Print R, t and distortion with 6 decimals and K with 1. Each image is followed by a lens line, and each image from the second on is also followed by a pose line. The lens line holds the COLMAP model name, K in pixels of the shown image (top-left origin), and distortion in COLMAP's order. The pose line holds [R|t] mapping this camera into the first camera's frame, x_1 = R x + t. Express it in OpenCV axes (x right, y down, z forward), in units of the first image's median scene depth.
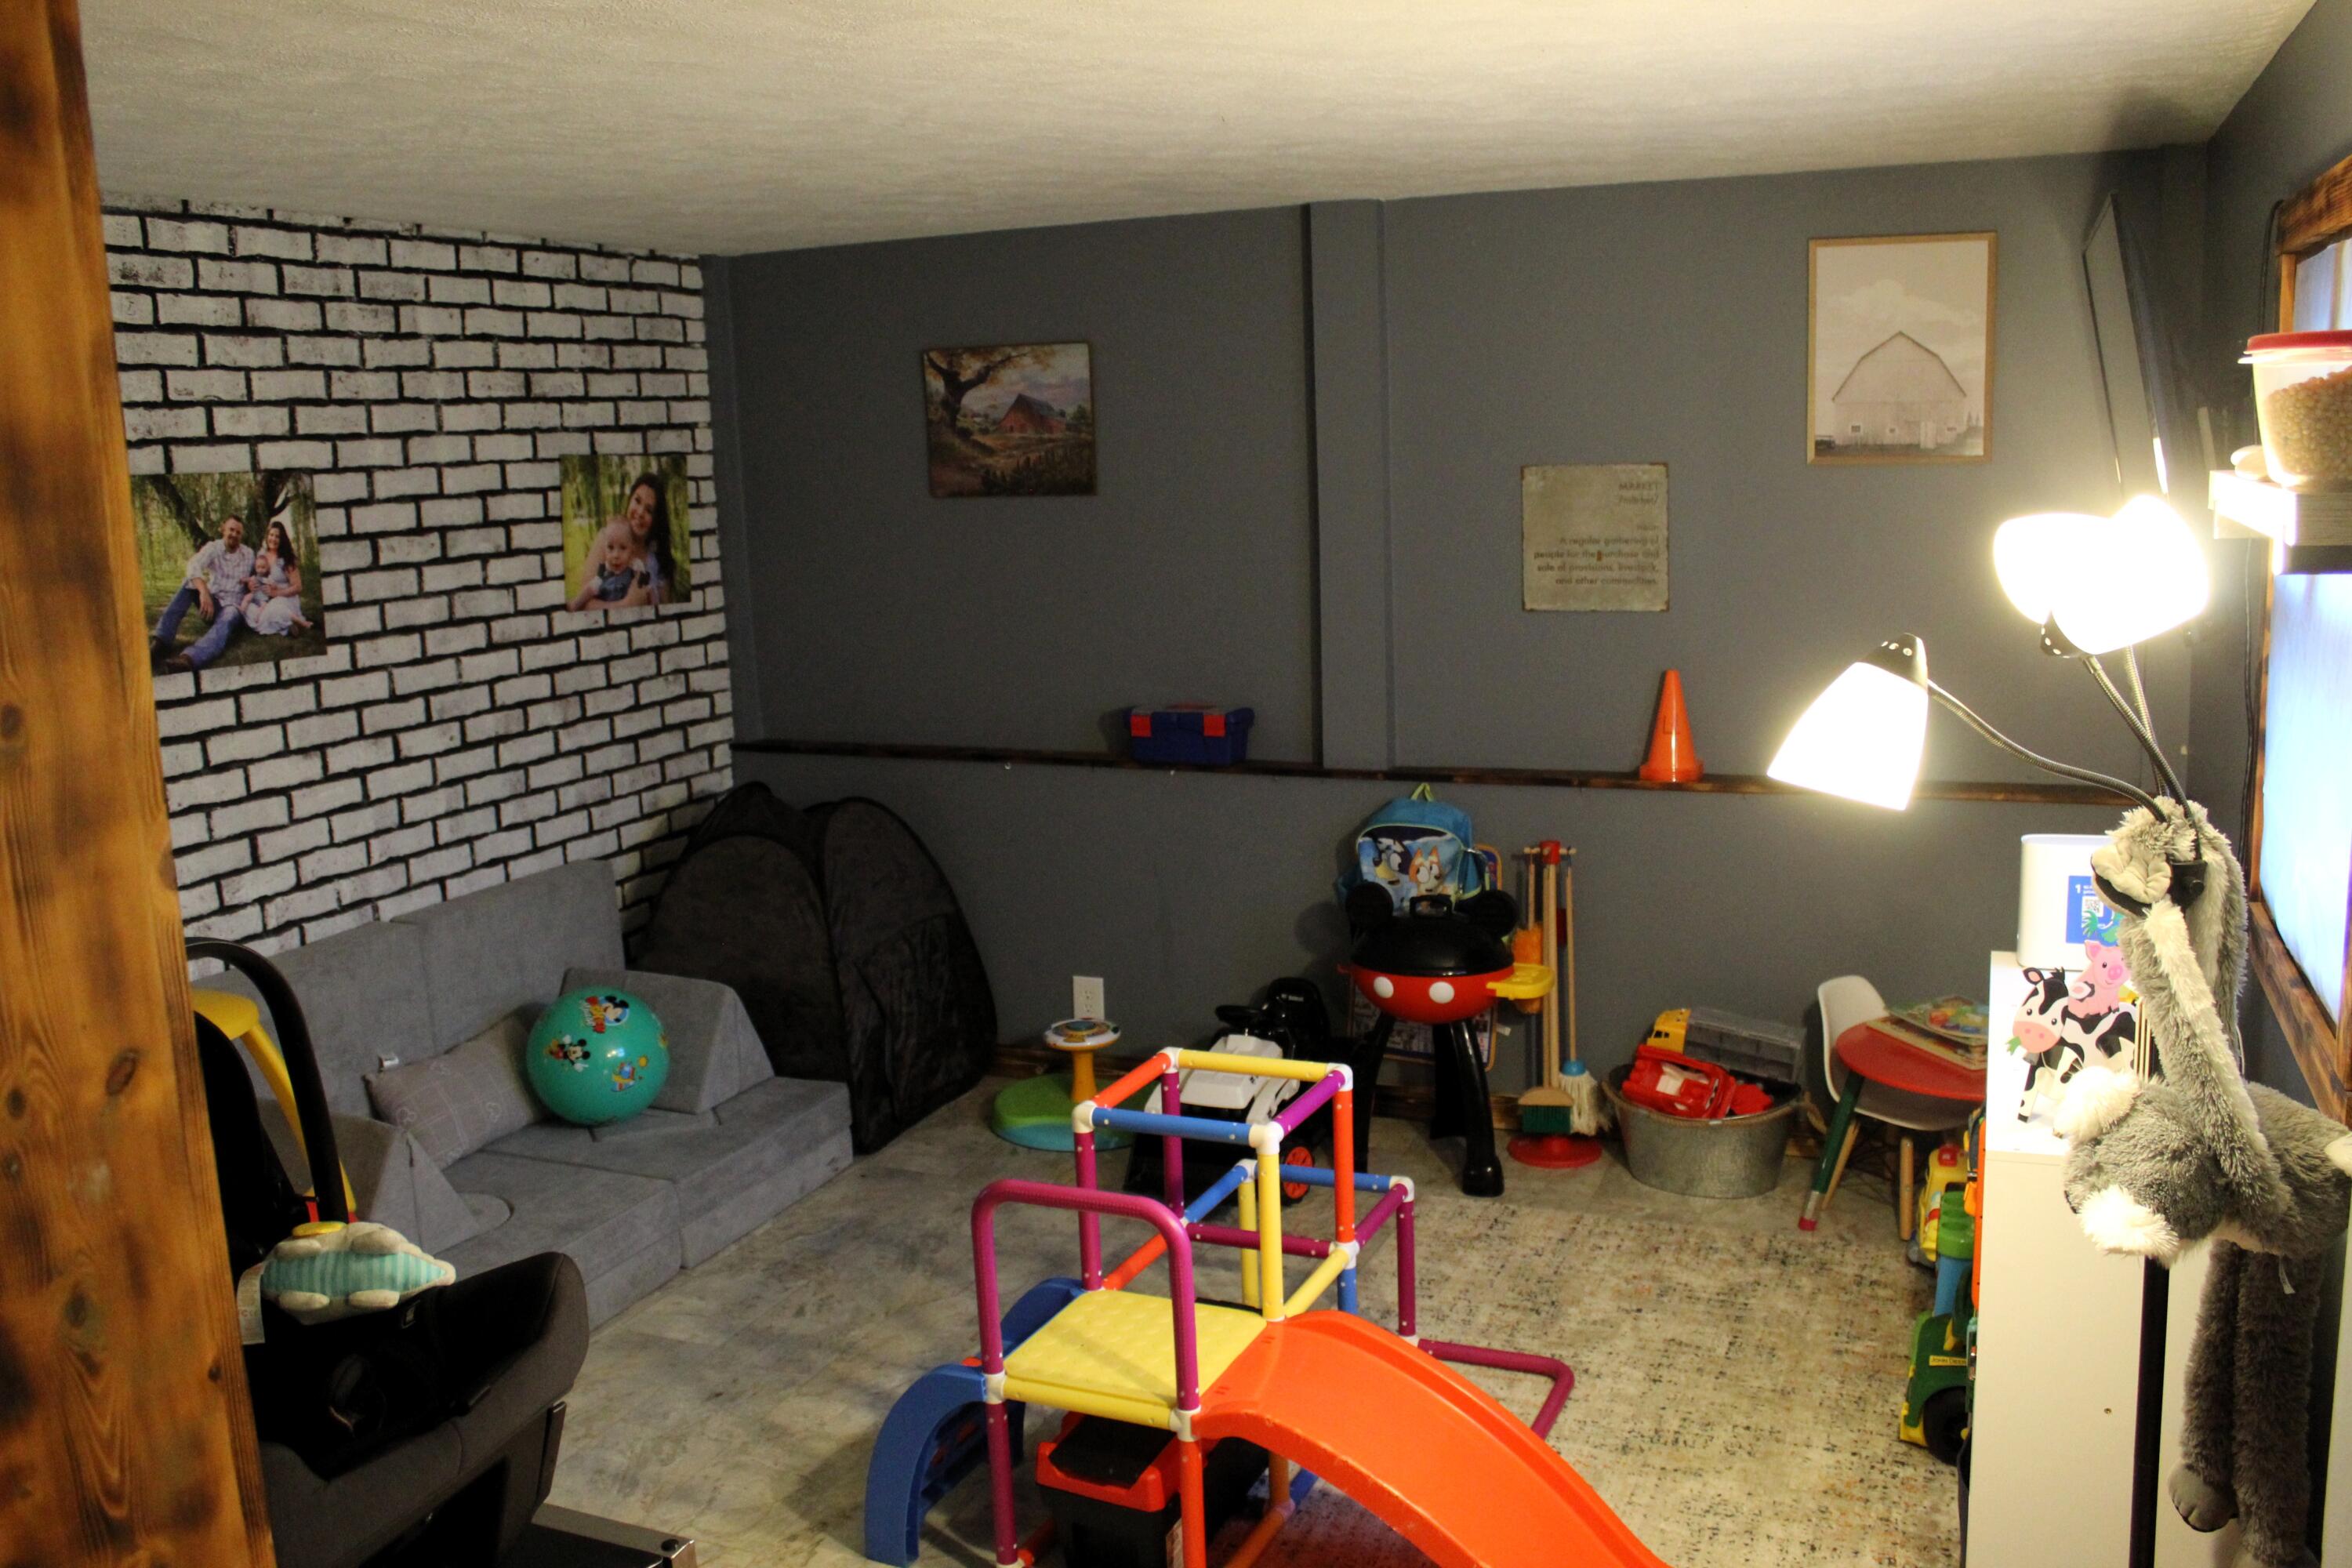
lens RADIAL K [[1988.1, 0, 1181.6], [0, 1988.1, 781.6], [0, 0, 1]] dist [-0.162338, 0.141913]
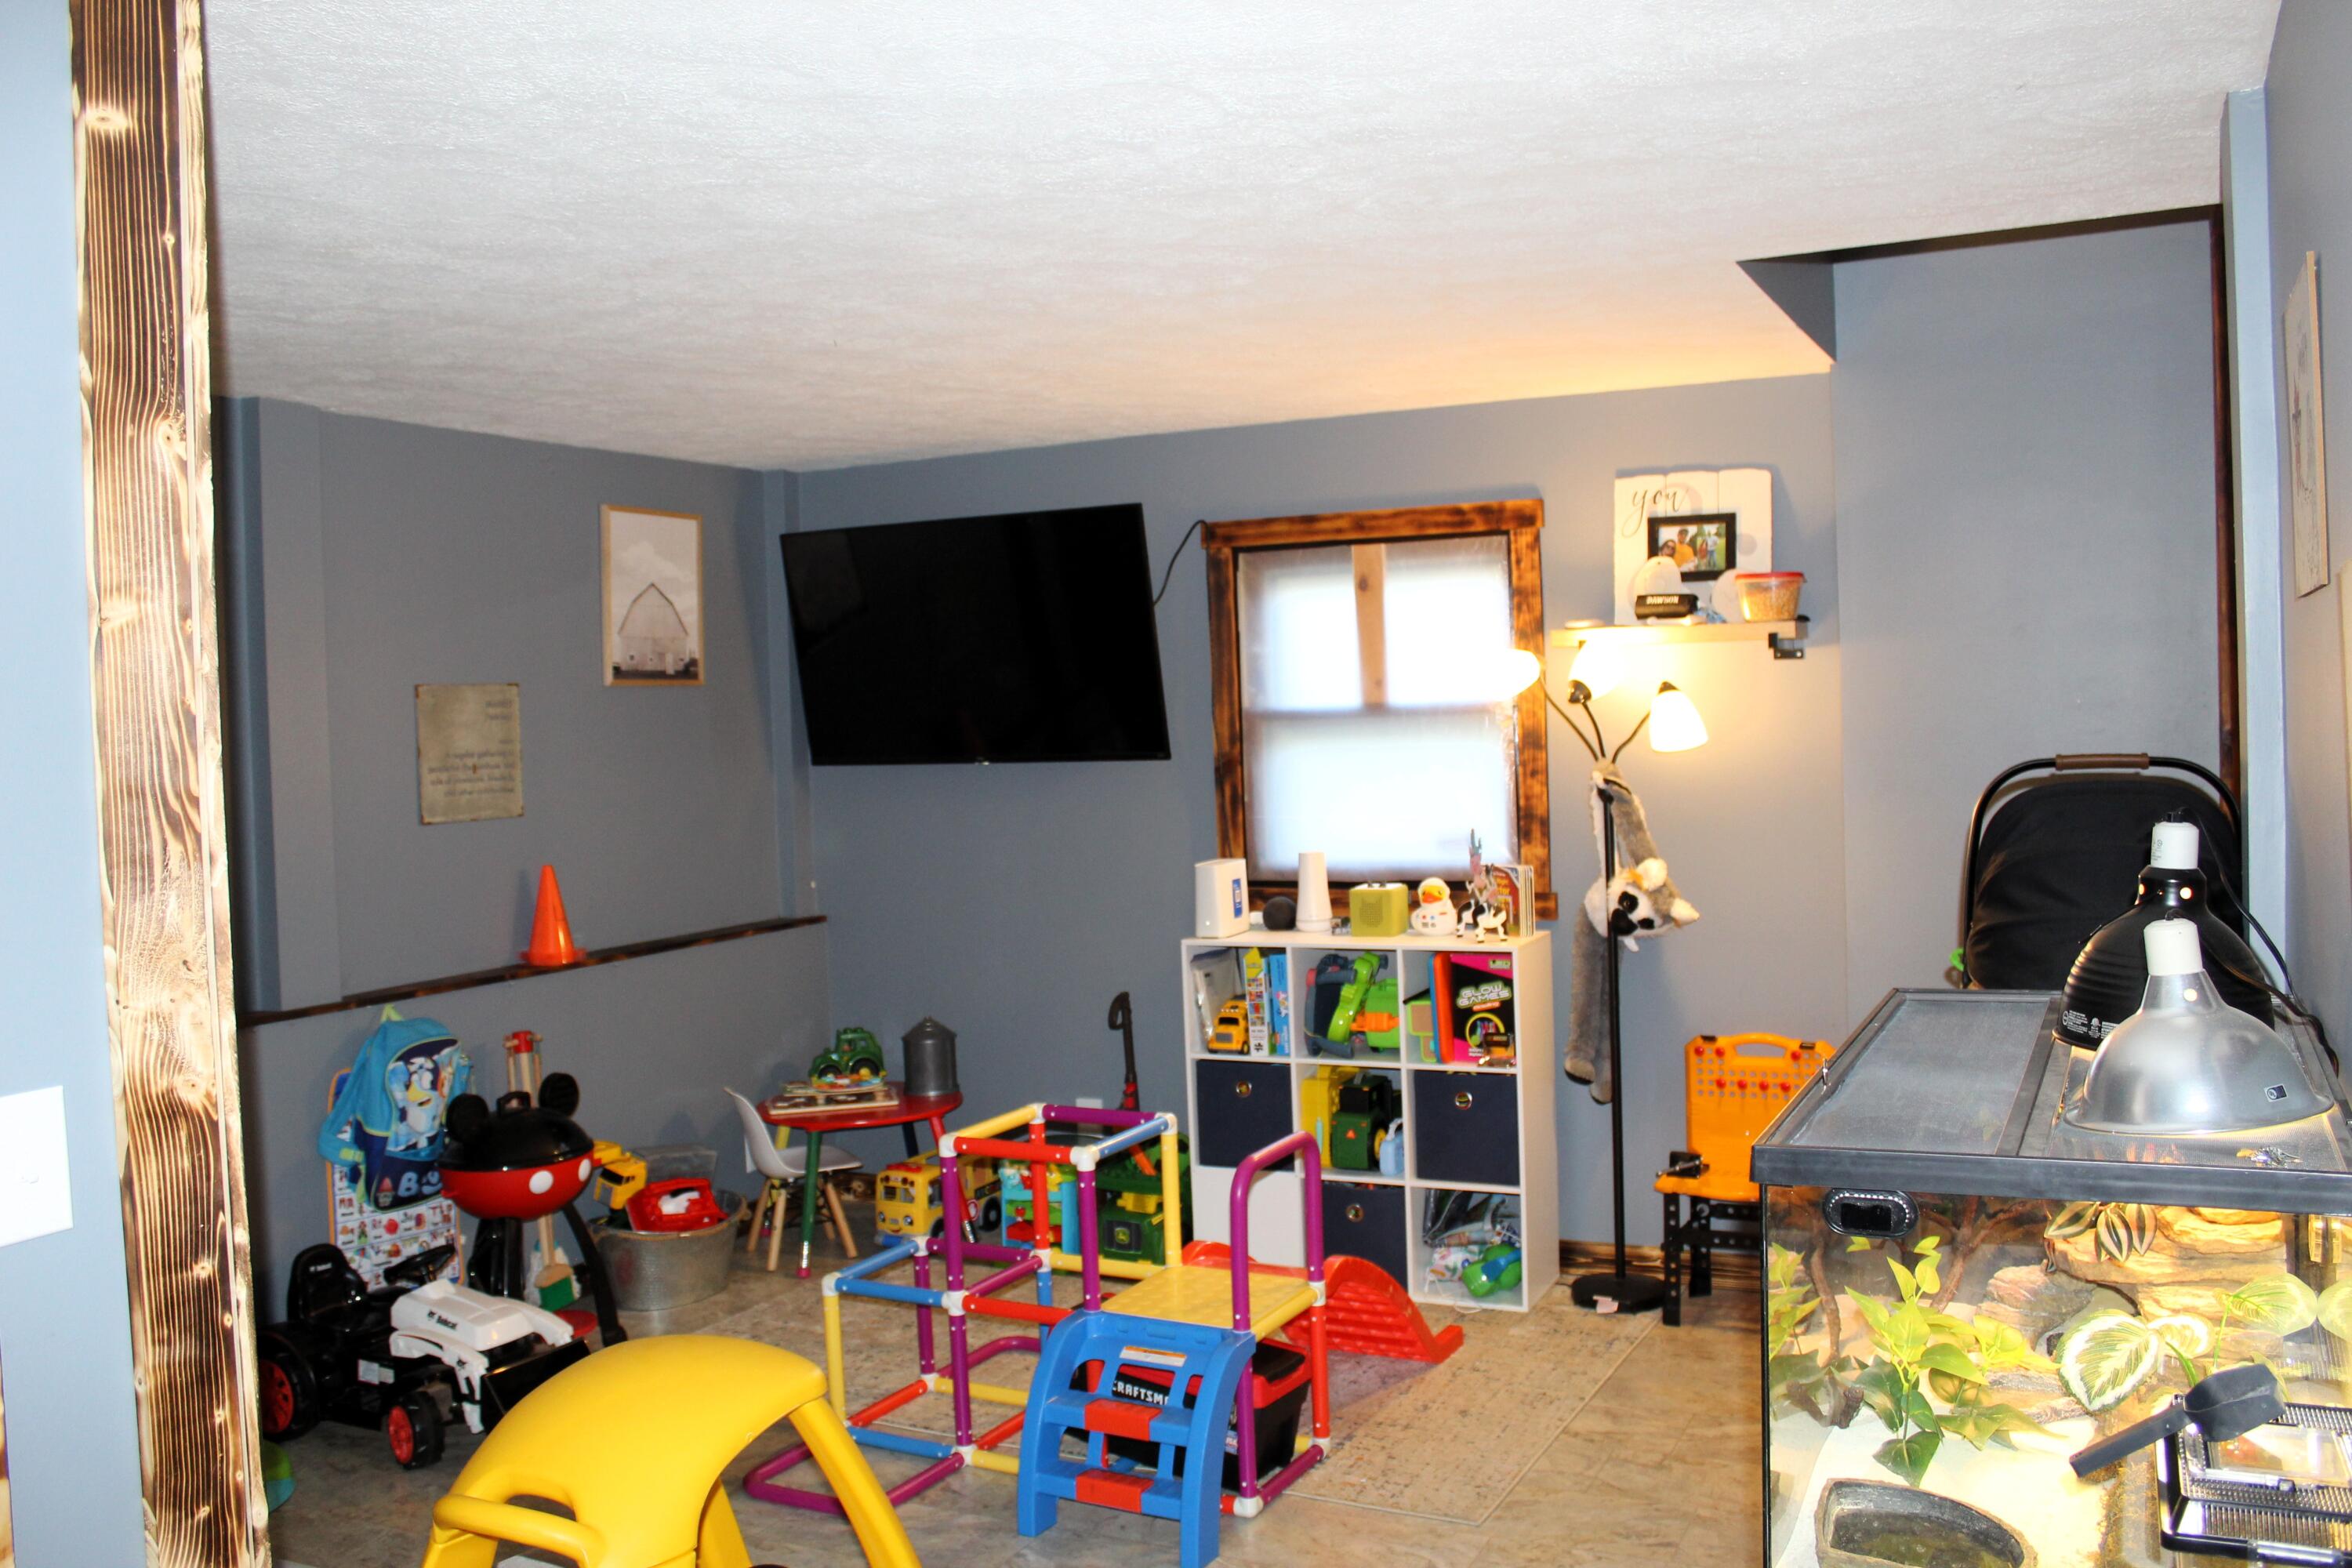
lens RADIAL K [[1988.1, 0, 1184.7], [0, 1988.1, 786.5], [0, 0, 1]] dist [-0.162338, 0.141913]
pose [[0.053107, -0.012209, 0.998514, -0.843003], [0.195286, 0.980745, 0.001605, -0.030580], [-0.979308, 0.194910, 0.054468, 0.563919]]
